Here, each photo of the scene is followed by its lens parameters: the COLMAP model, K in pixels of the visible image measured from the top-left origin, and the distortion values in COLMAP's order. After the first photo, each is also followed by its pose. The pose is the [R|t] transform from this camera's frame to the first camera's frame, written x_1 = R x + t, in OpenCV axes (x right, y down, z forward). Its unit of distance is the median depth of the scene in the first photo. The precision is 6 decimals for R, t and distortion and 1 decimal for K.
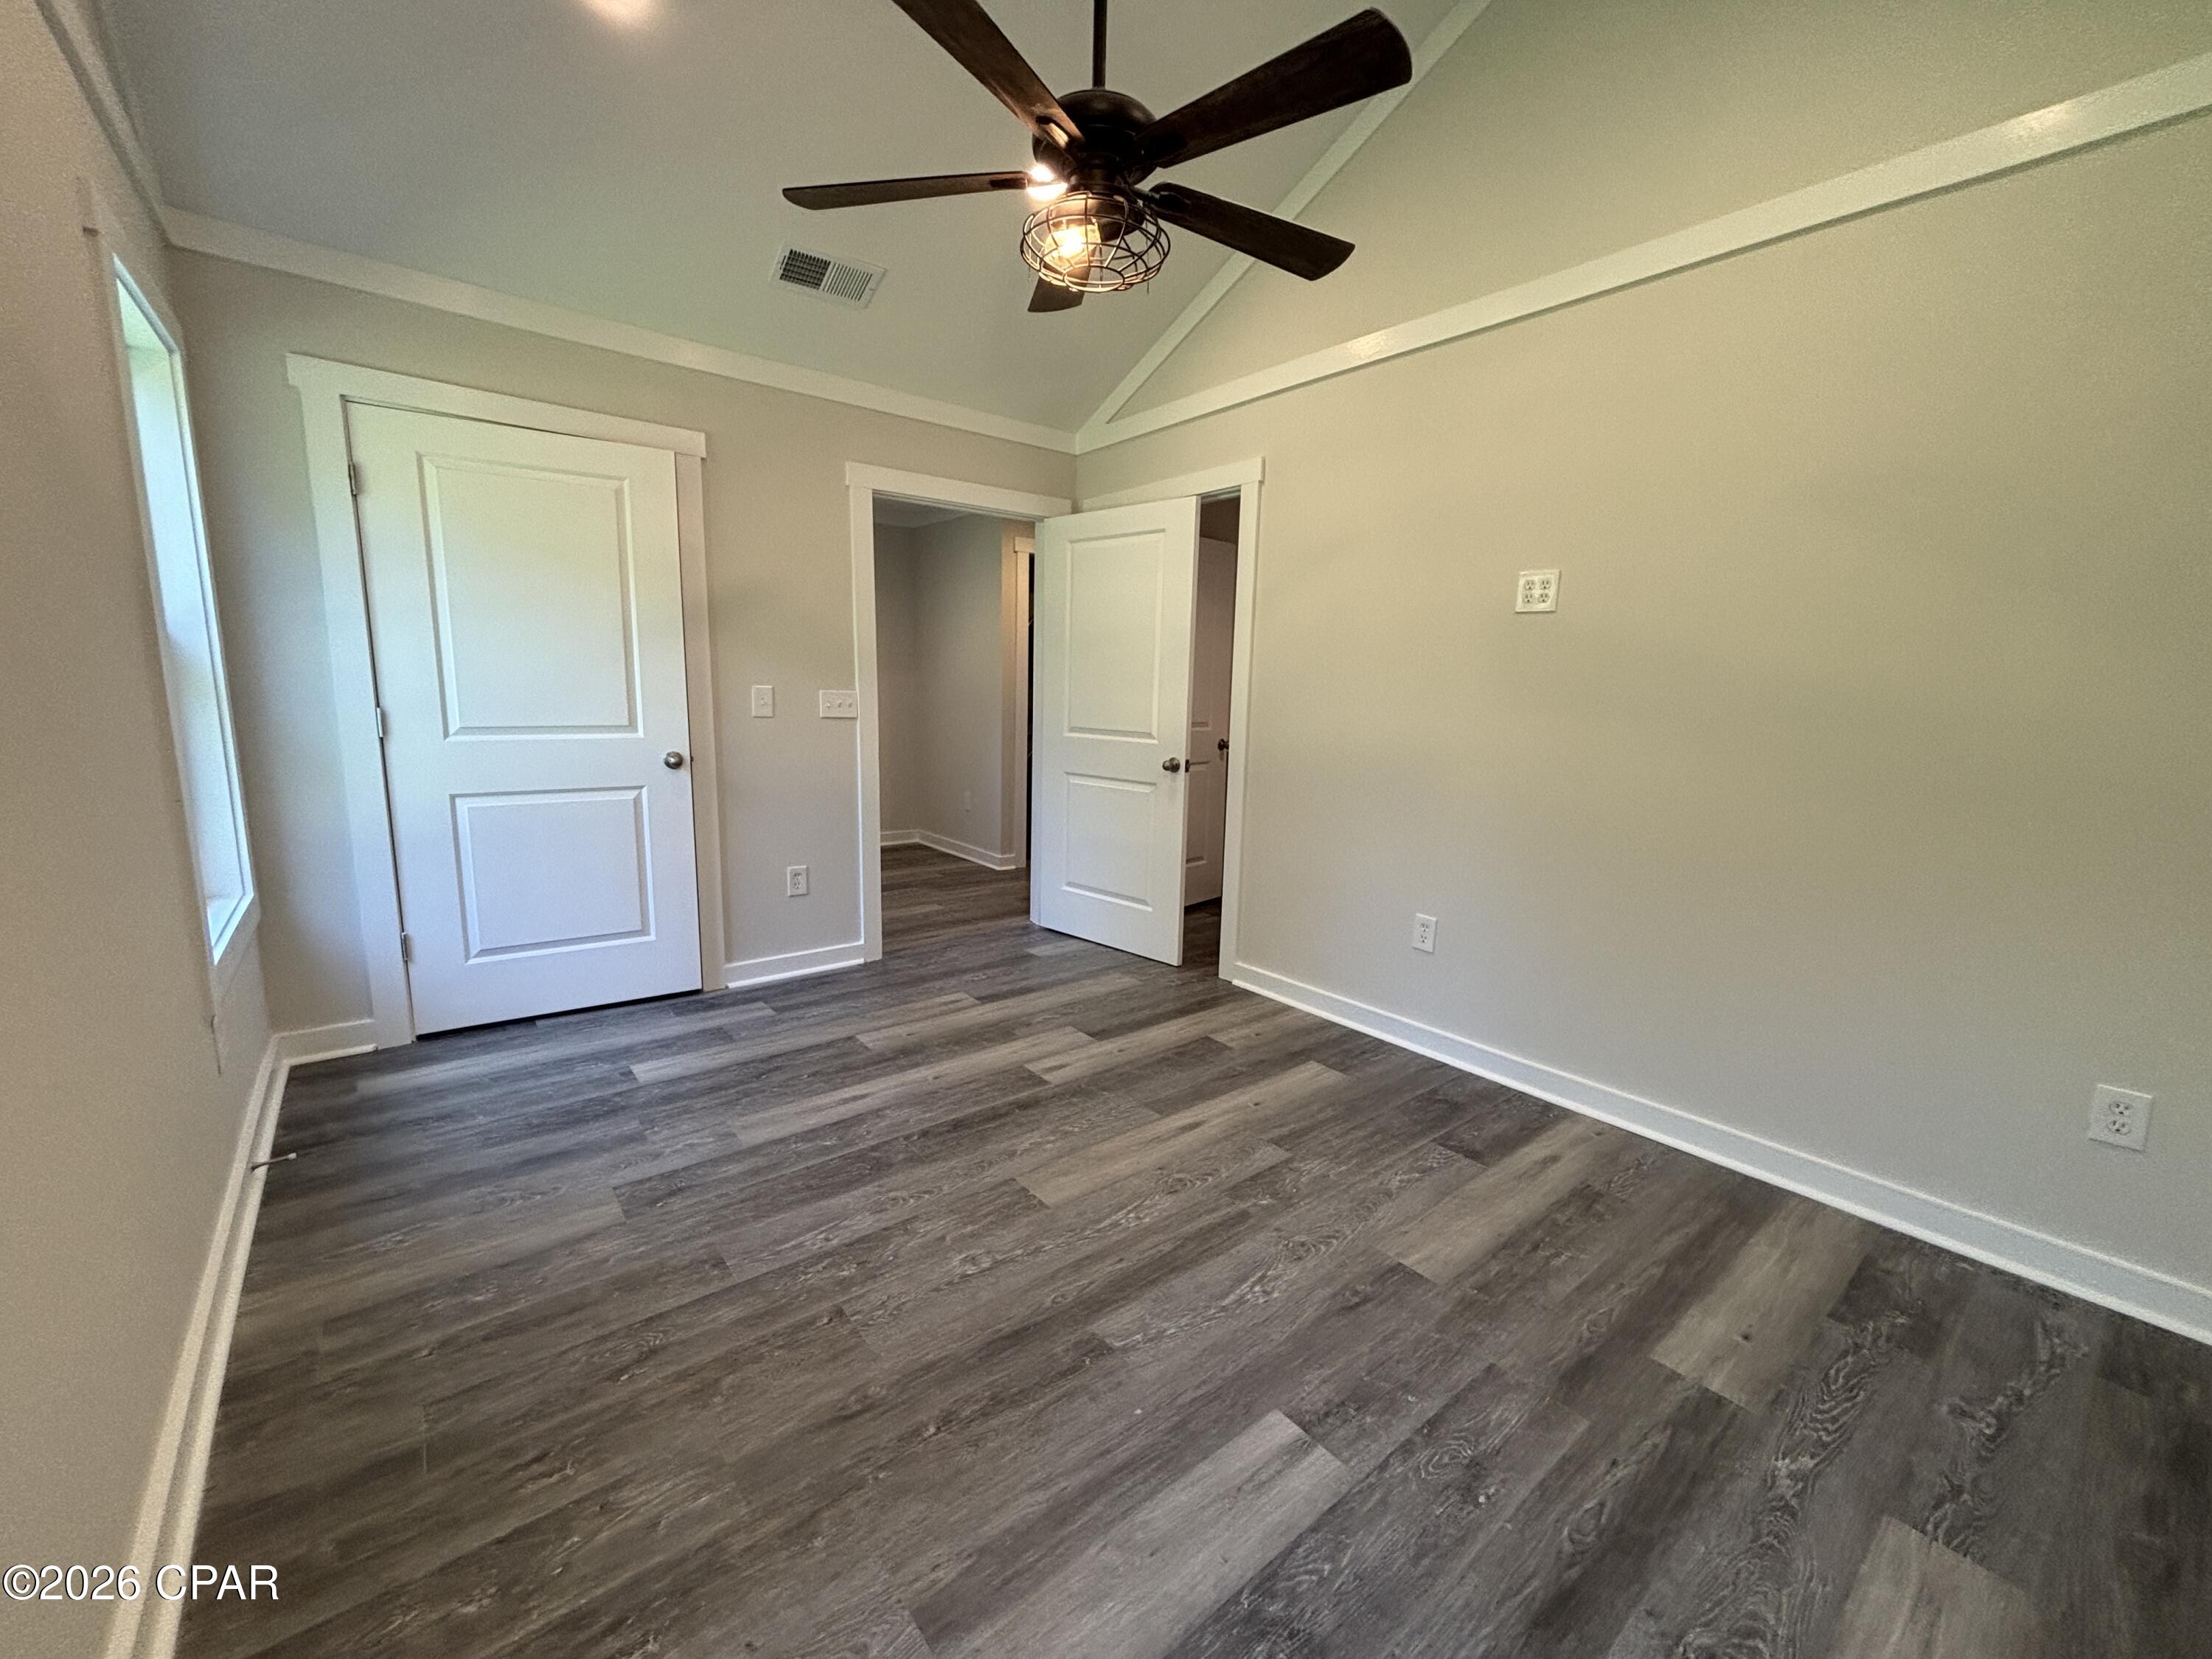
lens RADIAL K [[888.7, 0, 1115.5], [0, 888.7, 824.4], [0, 0, 1]] dist [0.000664, 0.000161]
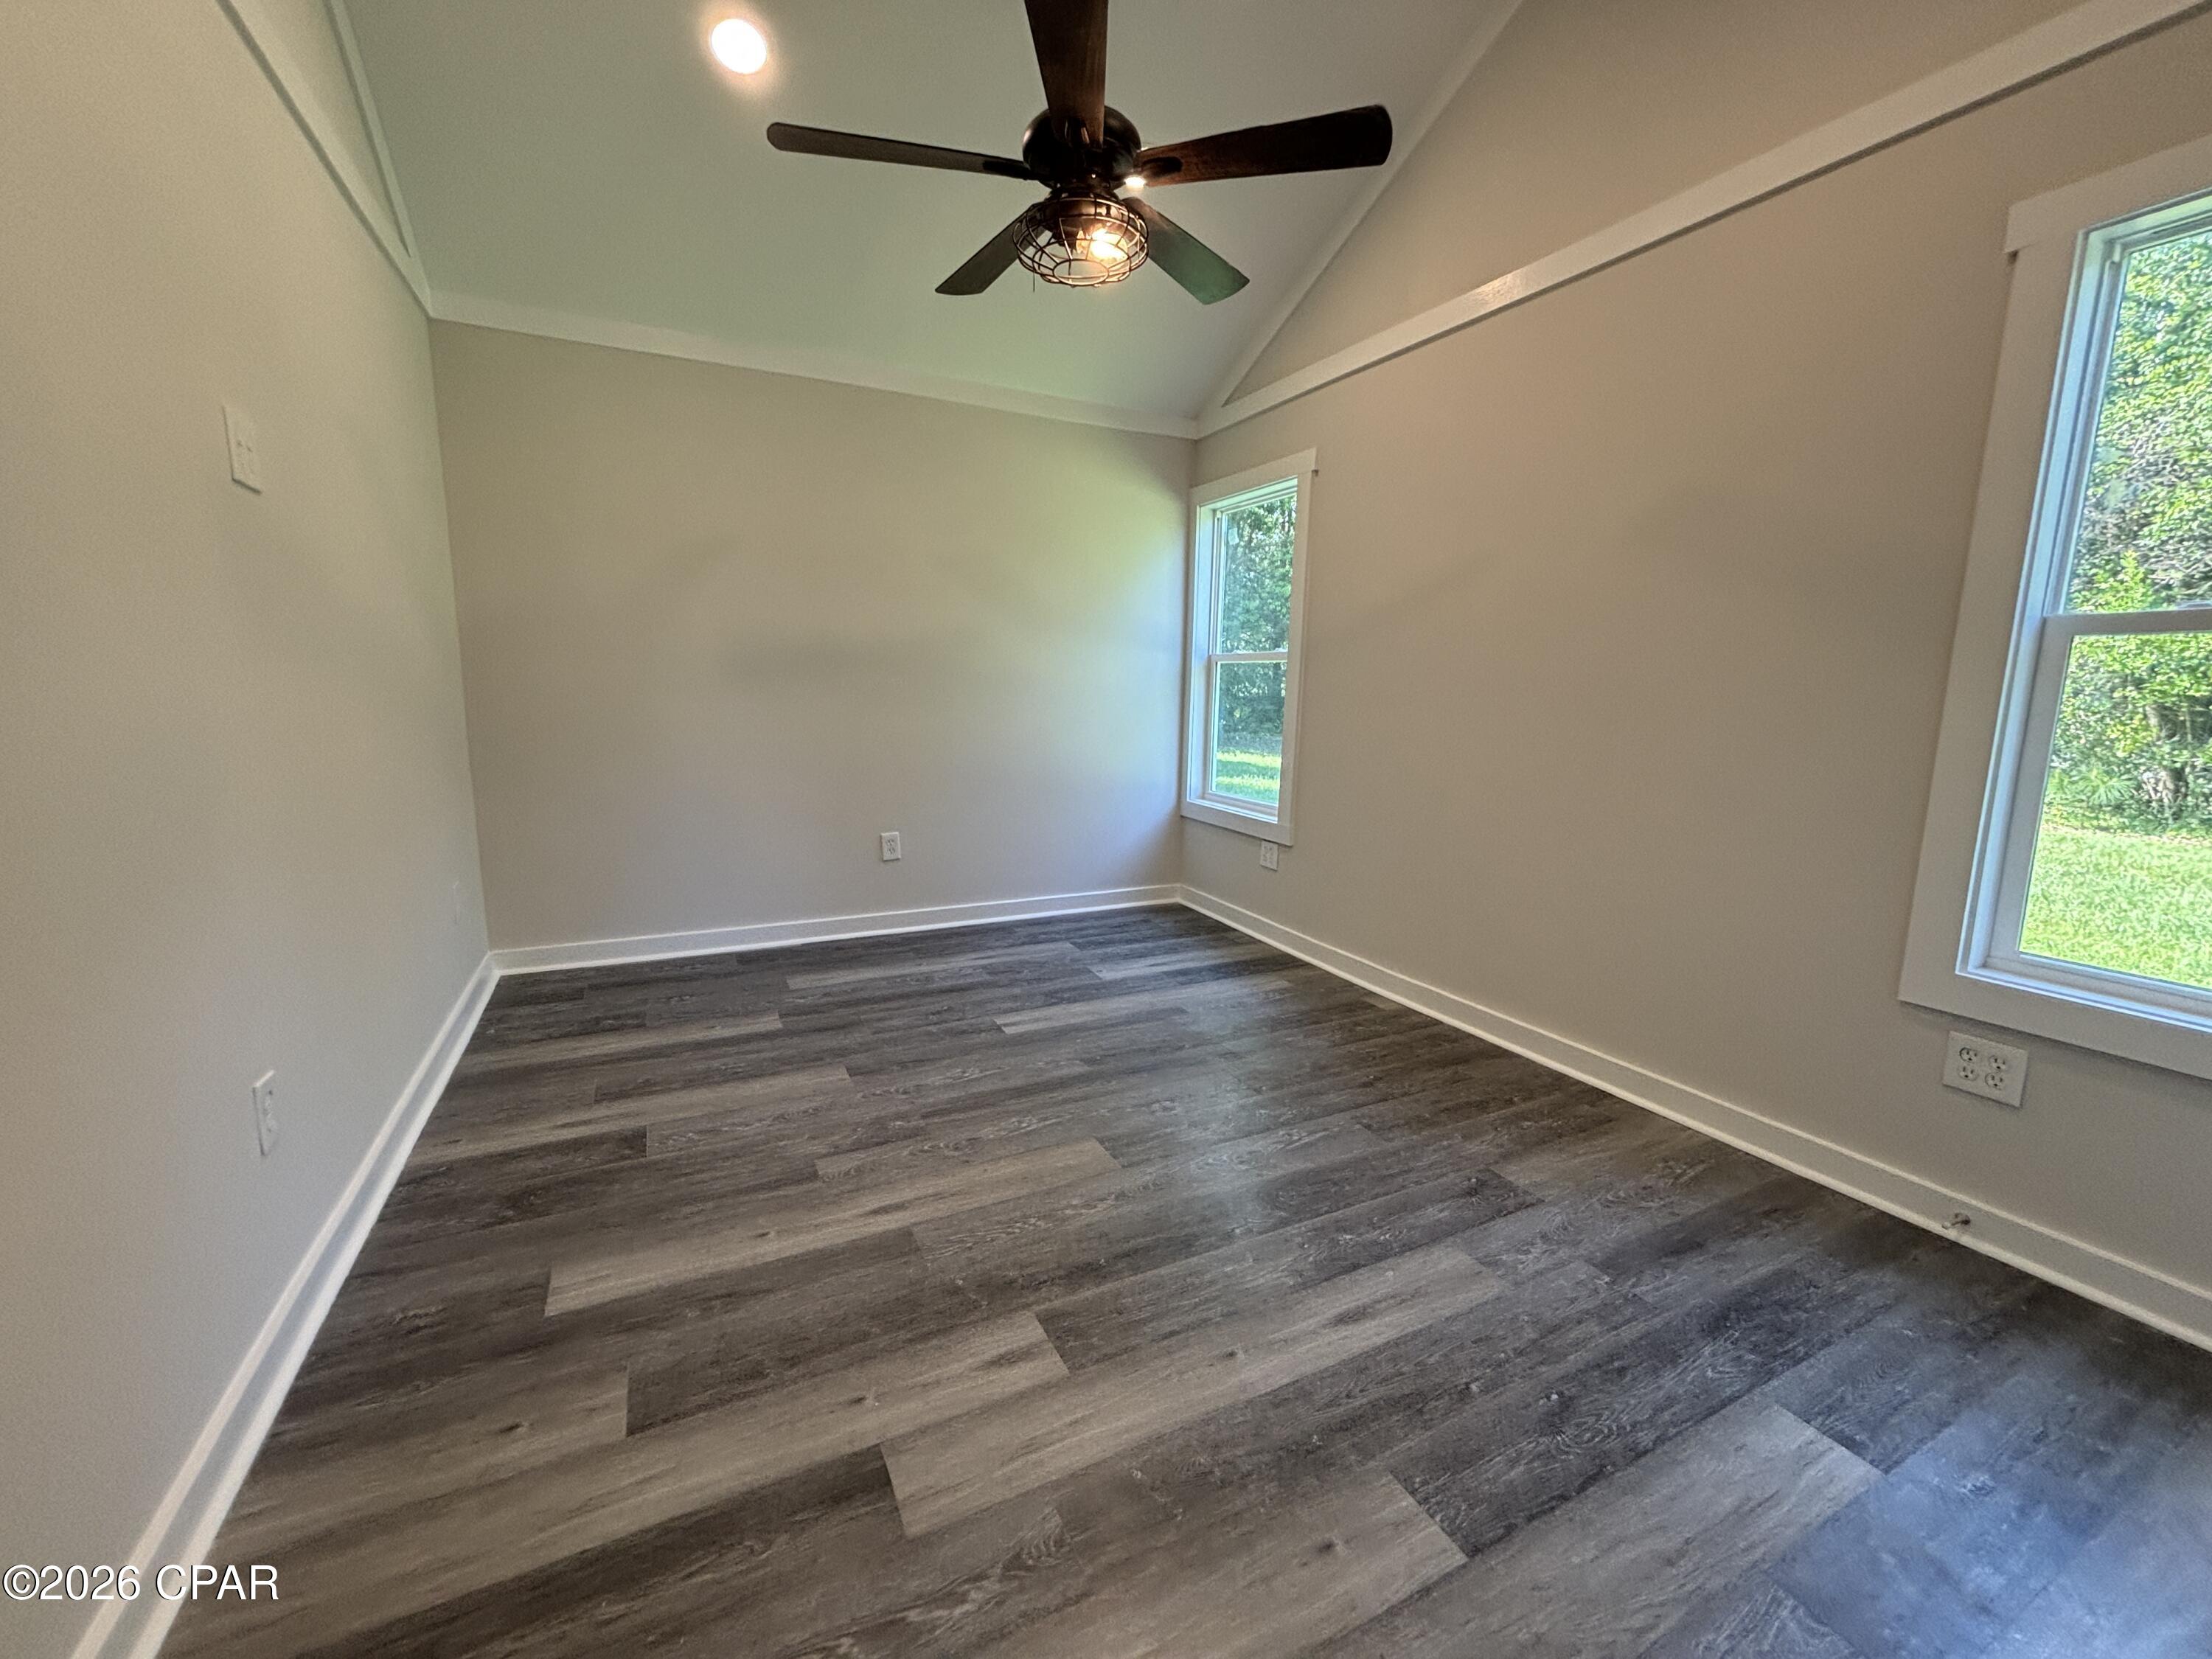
lens RADIAL K [[901.5, 0, 1104.6], [0, 901.5, 819.6], [0, 0, 1]] dist [0.008536, -0.000042]
pose [[-0.973982, -0.073350, 0.214428, -0.253487], [-0.002992, 0.950253, 0.311466, -0.238568], [-0.226606, 0.302721, -0.925748, 1.646785]]
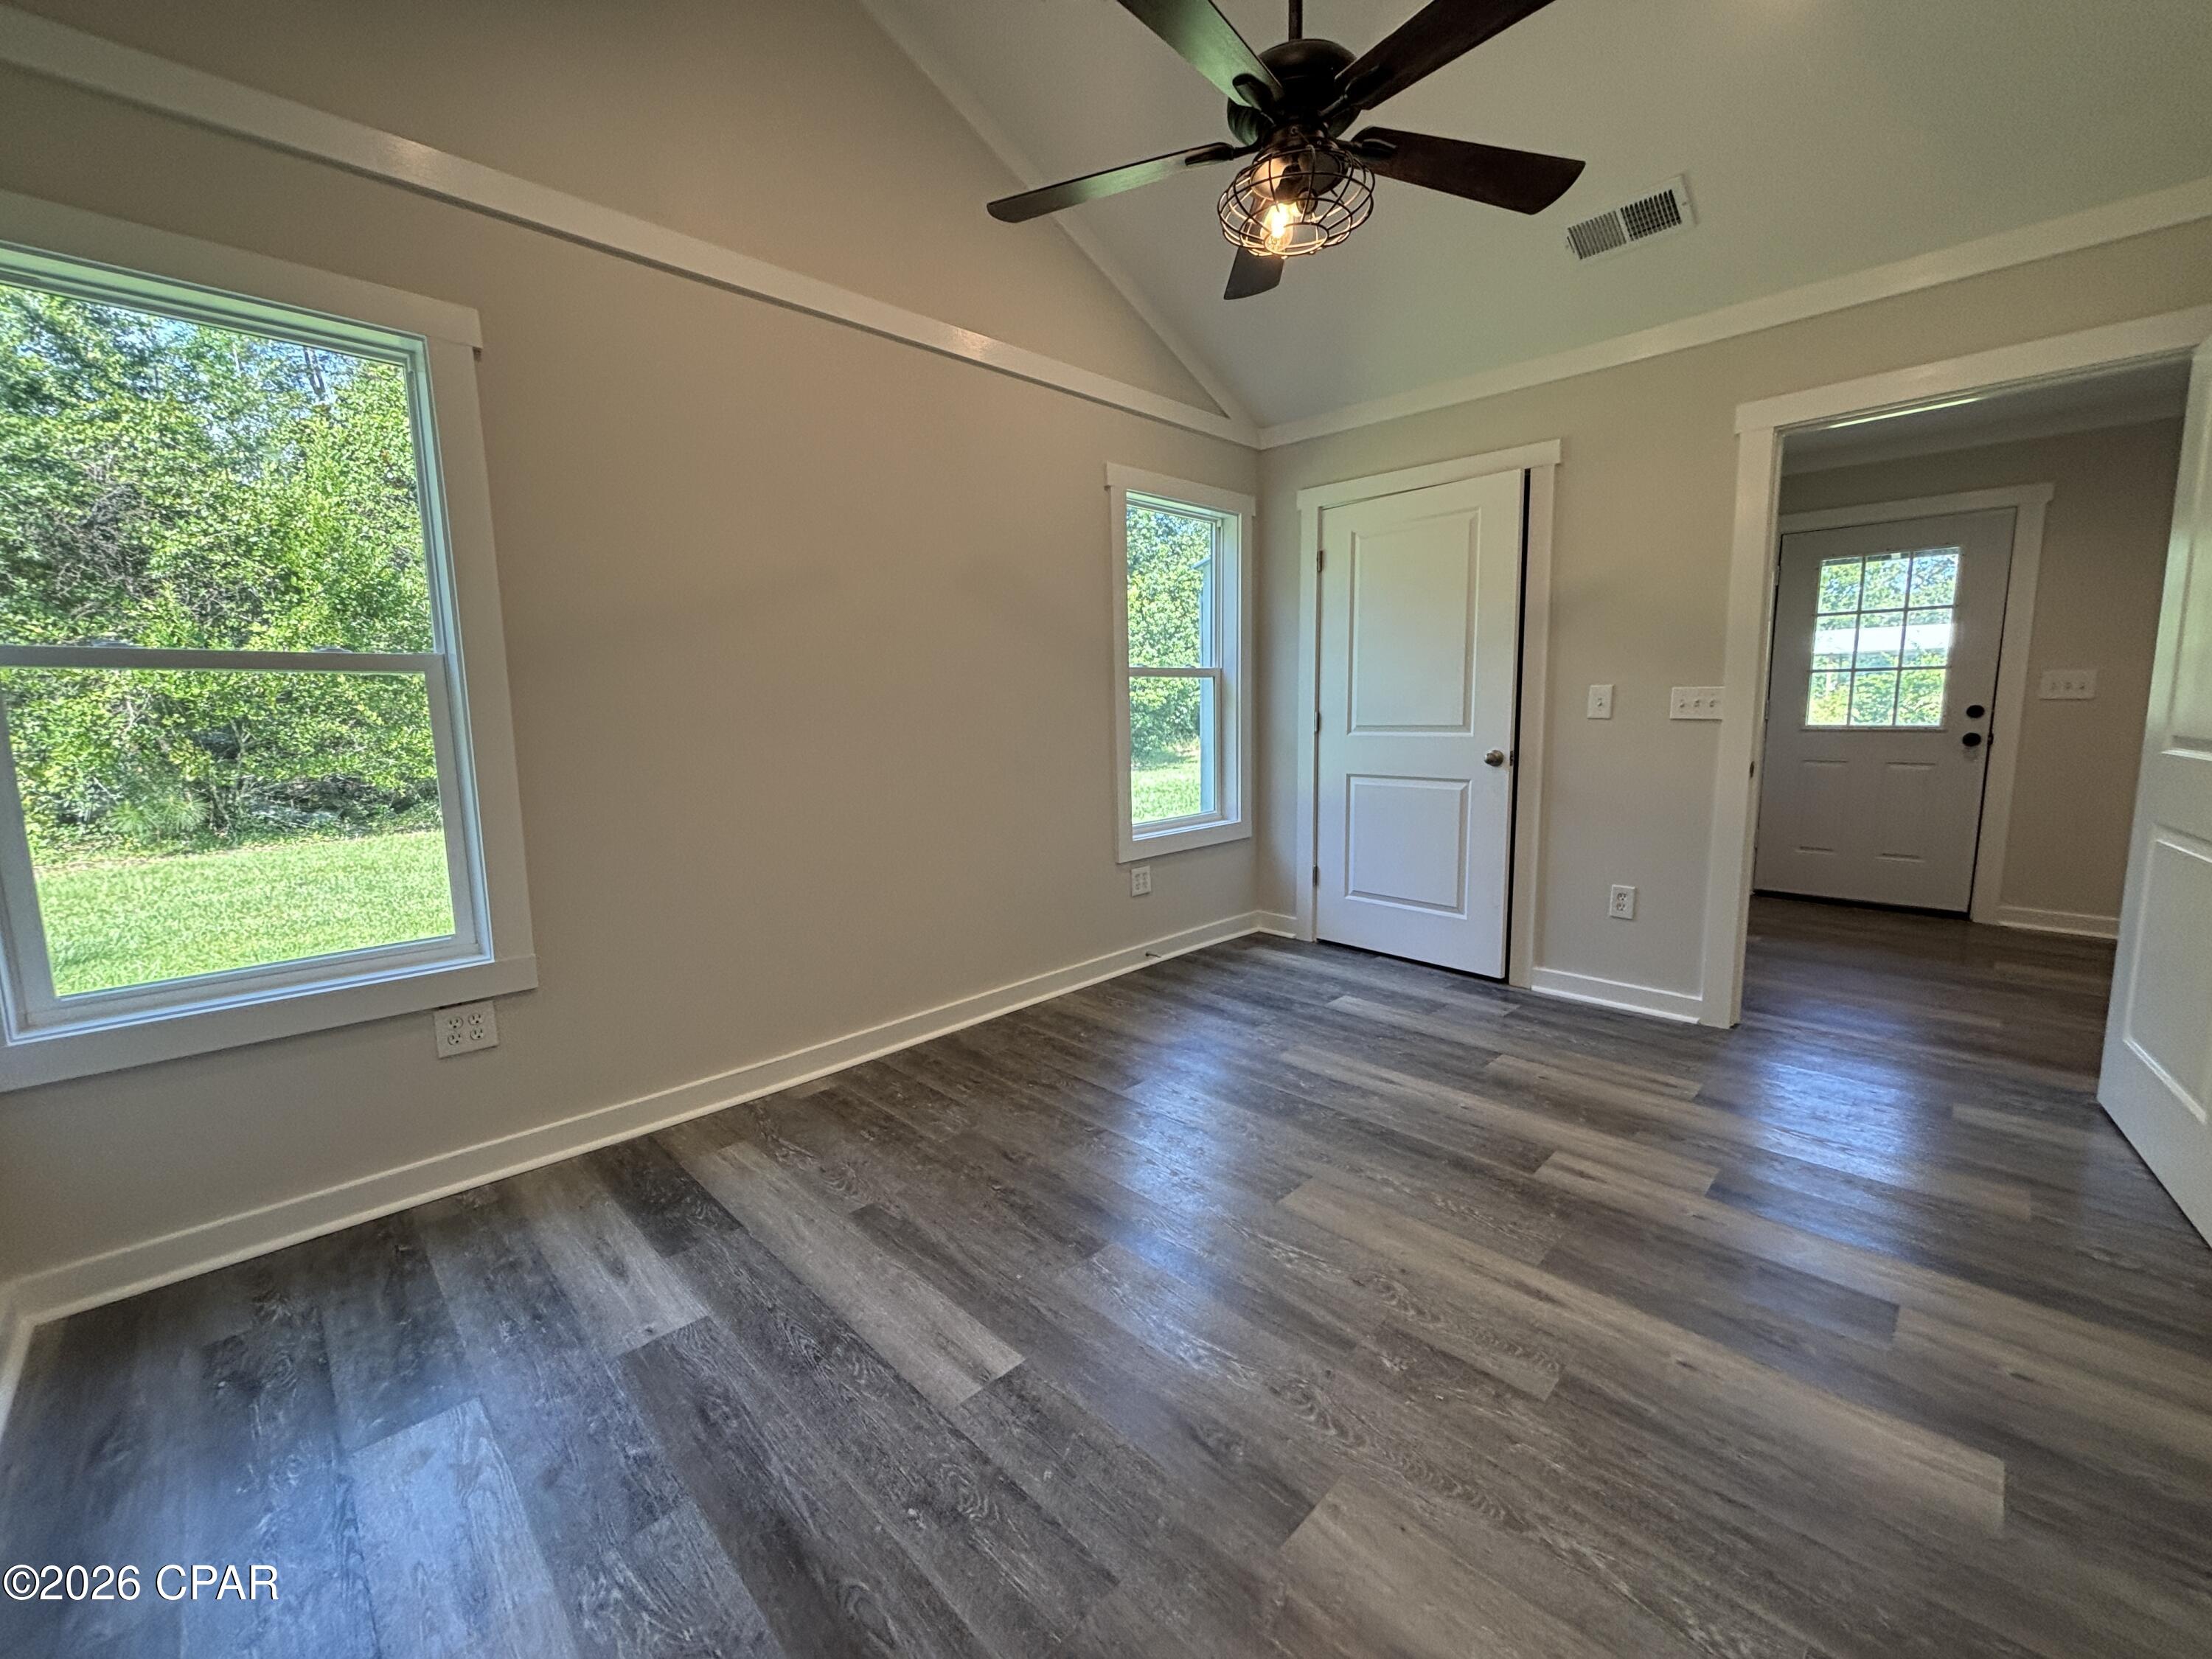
lens RADIAL K [[901.5, 0, 1104.6], [0, 901.5, 819.6], [0, 0, 1]] dist [0.008536, -0.000042]
pose [[0.102704, 0.102067, -0.989462, 0.734721], [-0.141311, 0.986130, 0.087056, -0.037105], [0.984623, 0.130881, 0.115702, 0.563551]]
